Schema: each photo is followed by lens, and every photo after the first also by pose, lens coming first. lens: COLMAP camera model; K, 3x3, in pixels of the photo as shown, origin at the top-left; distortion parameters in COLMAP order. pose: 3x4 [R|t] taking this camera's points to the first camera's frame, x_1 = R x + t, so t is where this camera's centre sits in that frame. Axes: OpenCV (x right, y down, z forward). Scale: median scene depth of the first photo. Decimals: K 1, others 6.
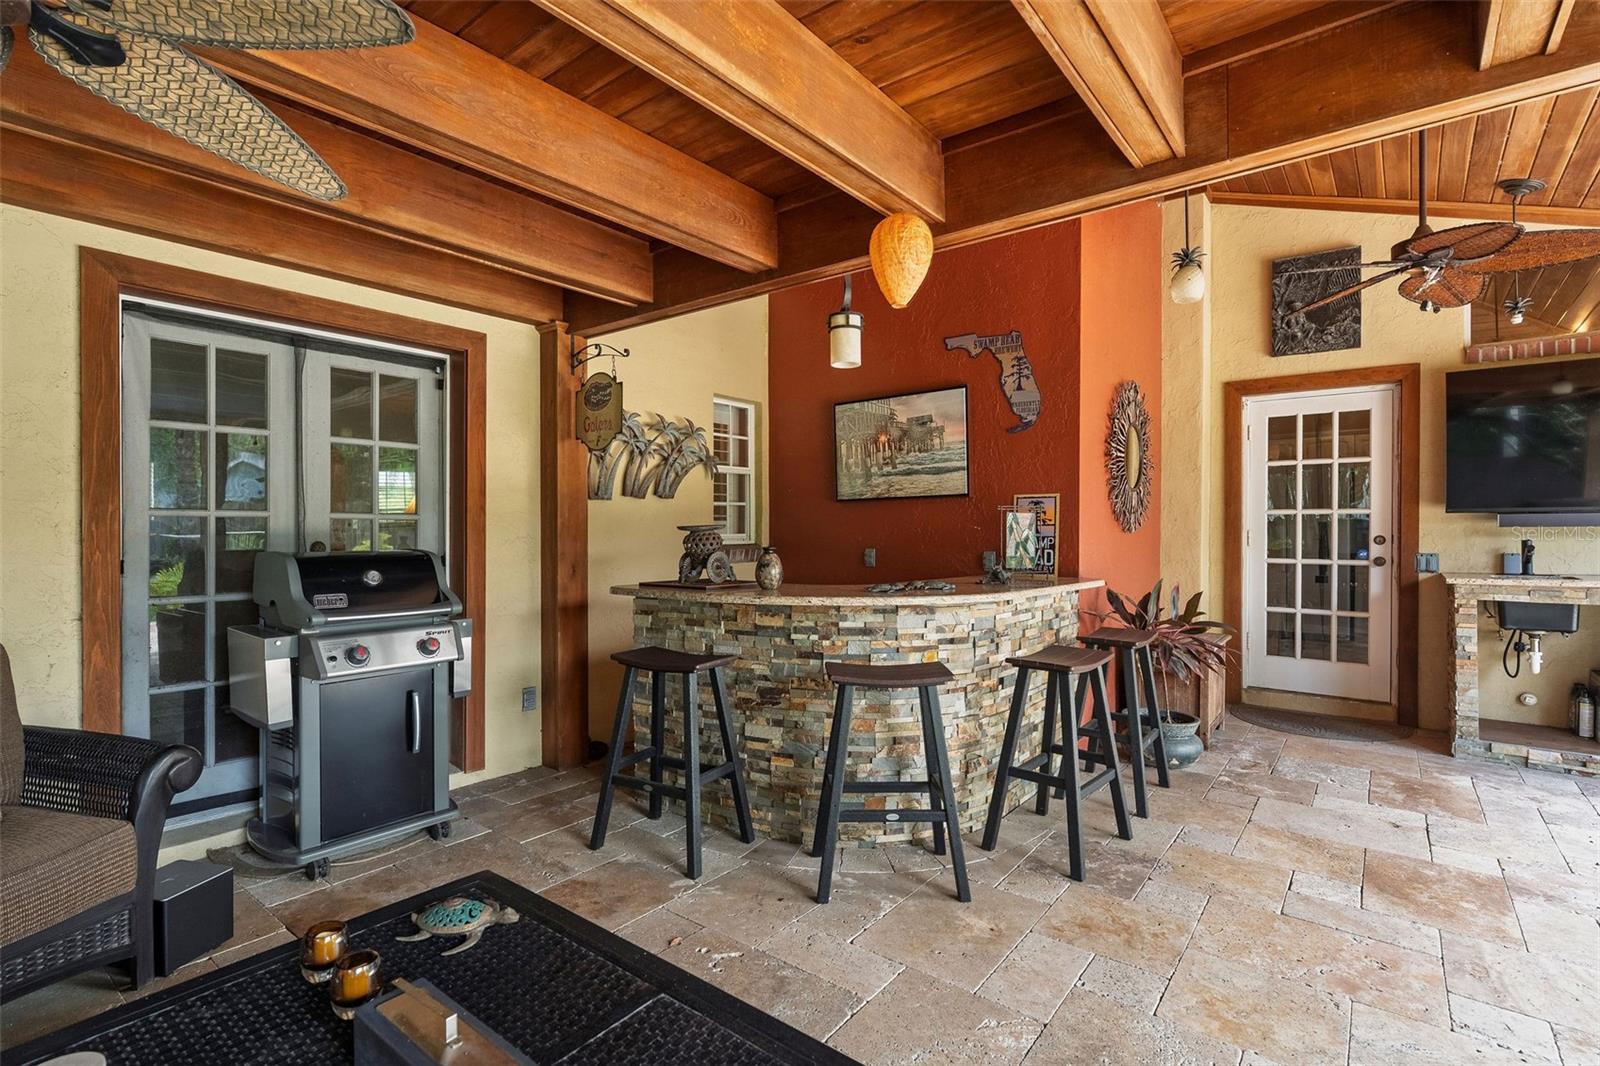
lens RADIAL K [[757.6, 0, 797.5], [0, 757.6, 530.8], [0, 0, 1]] dist [-0.006977, 0.001197]
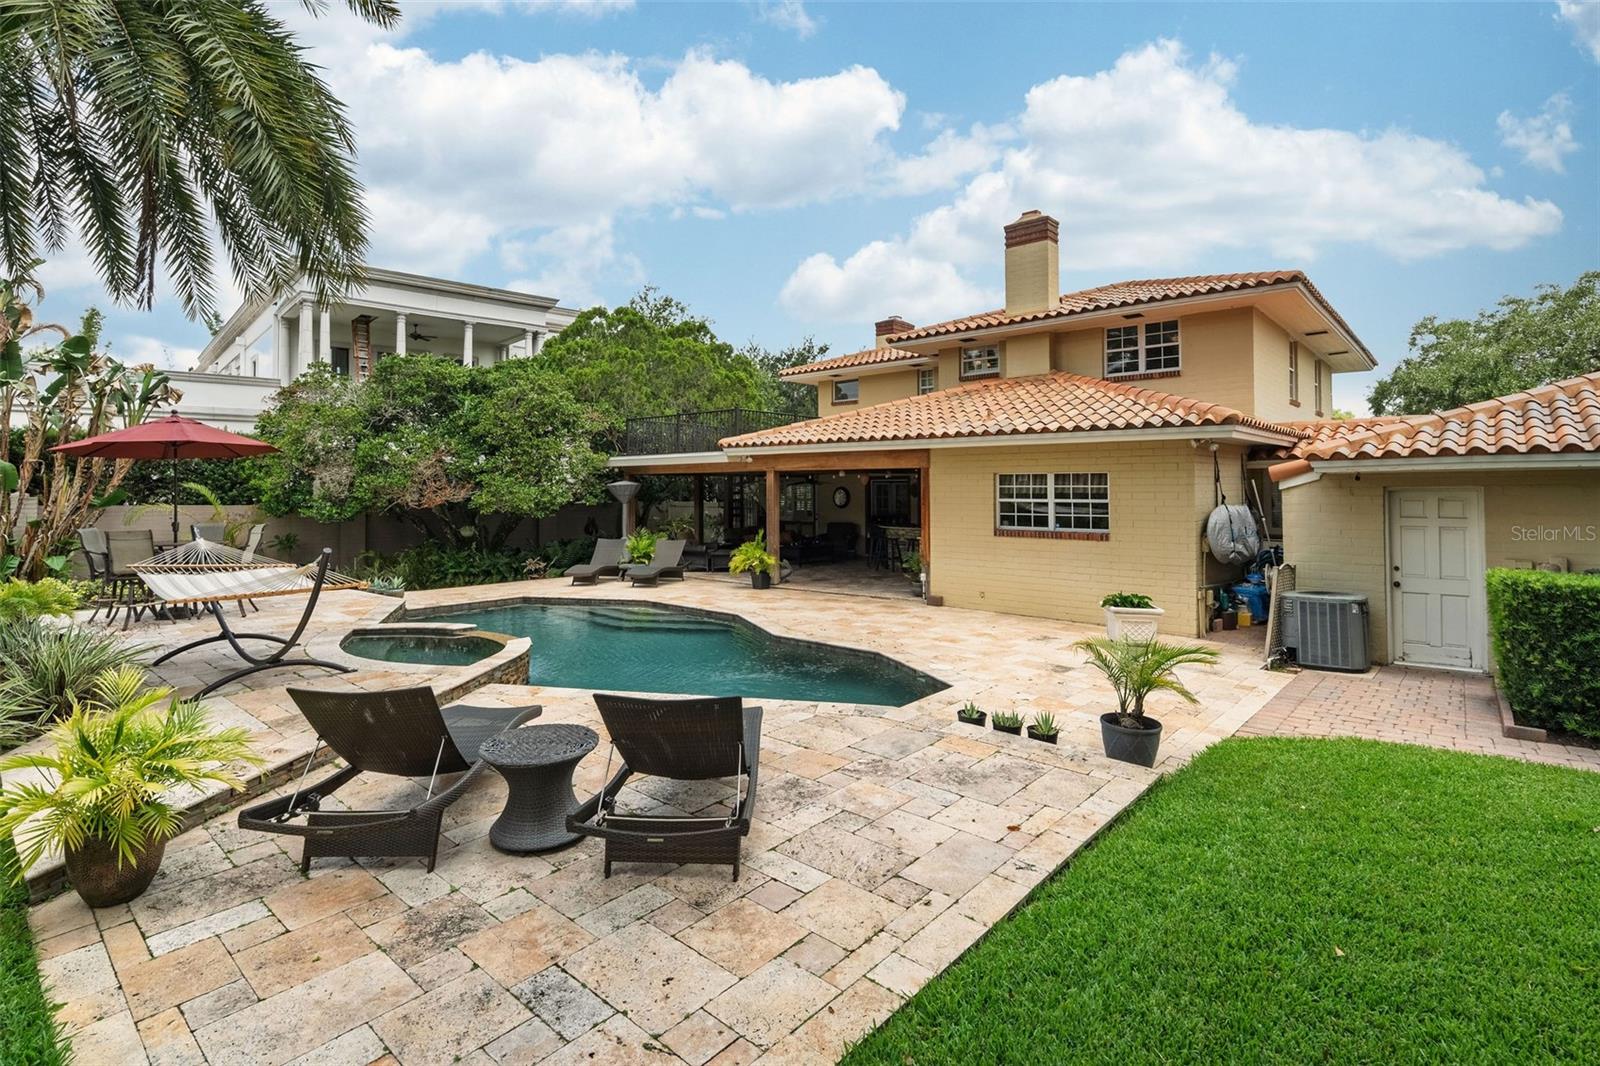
lens RADIAL K [[768.6, 0, 790.7], [0, 768.6, 472.9], [0, 0, 1]] dist [-0.004360, -0.000200]
pose [[-0.056908, -0.018314, -0.998211, 4.620508], [0.003308, 0.999823, -0.018532, -0.166846], [0.998374, -0.004357, -0.056838, 0.425441]]
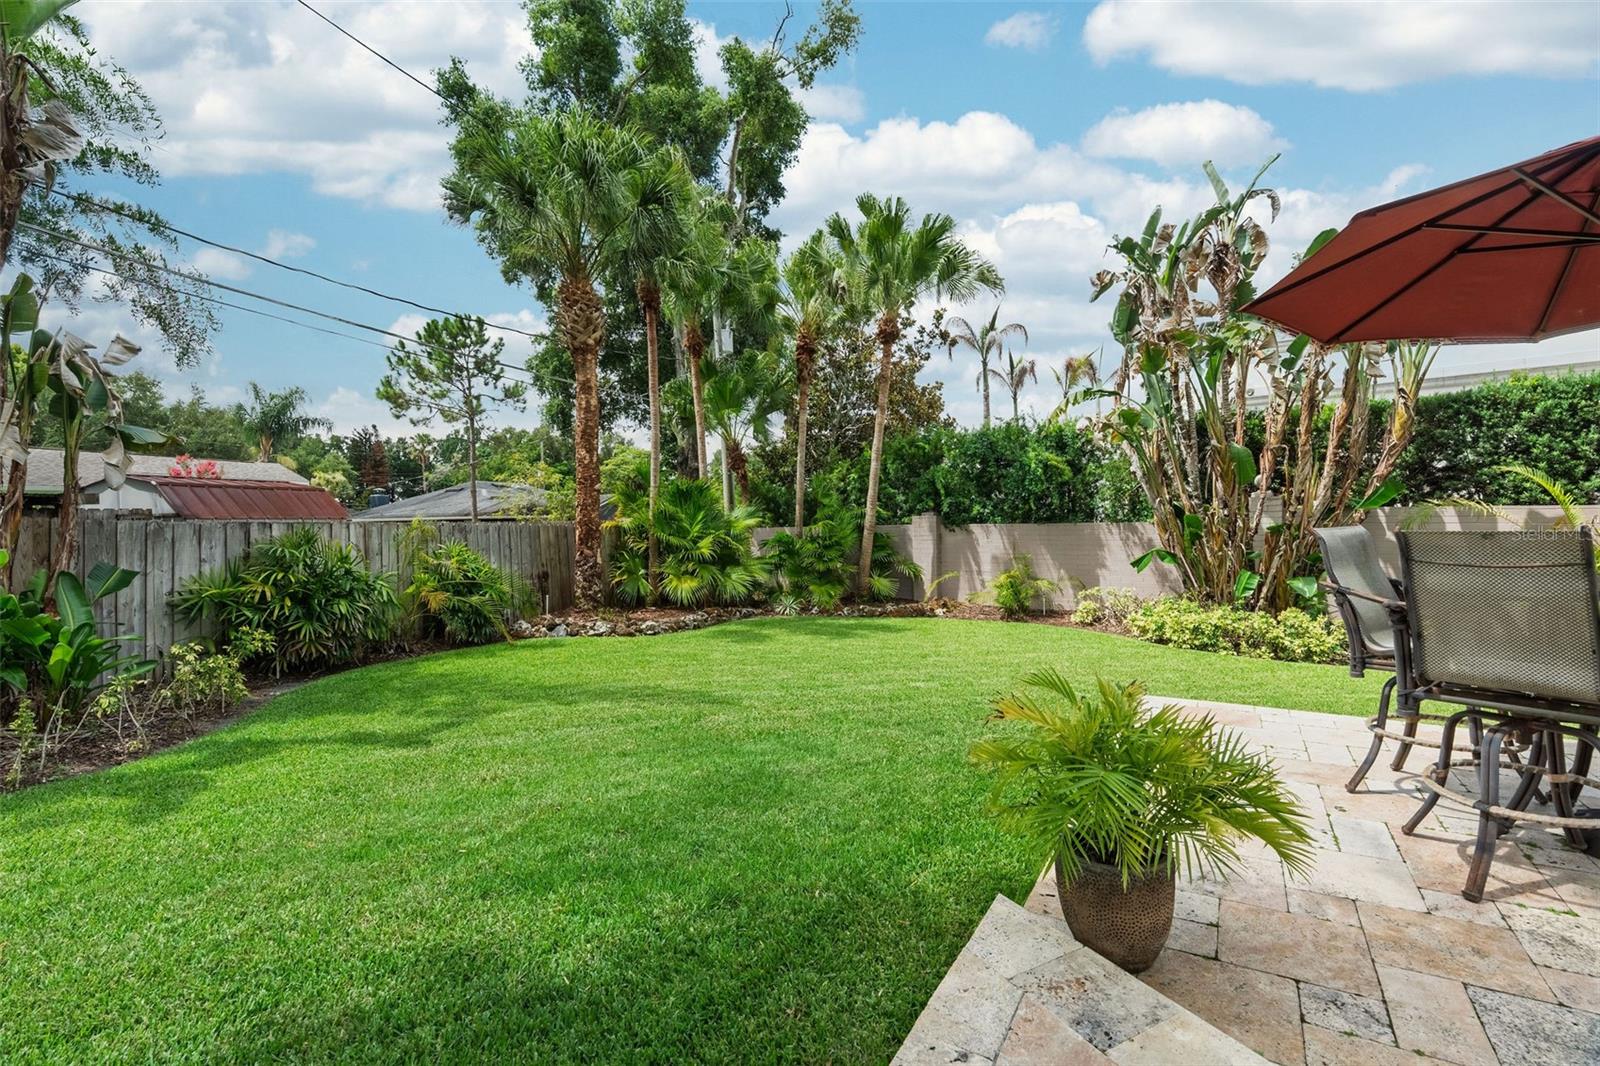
lens RADIAL K [[707.1, 0, 798.7], [0, 707.1, 538.3], [0, 0, 1]] dist [-0.004807, 0.000095]
pose [[-0.993544, 0.020957, -0.111496, 2.961726], [0.018583, 0.999579, 0.022290, -0.054607], [0.111916, 0.020074, -0.993515, -1.275052]]
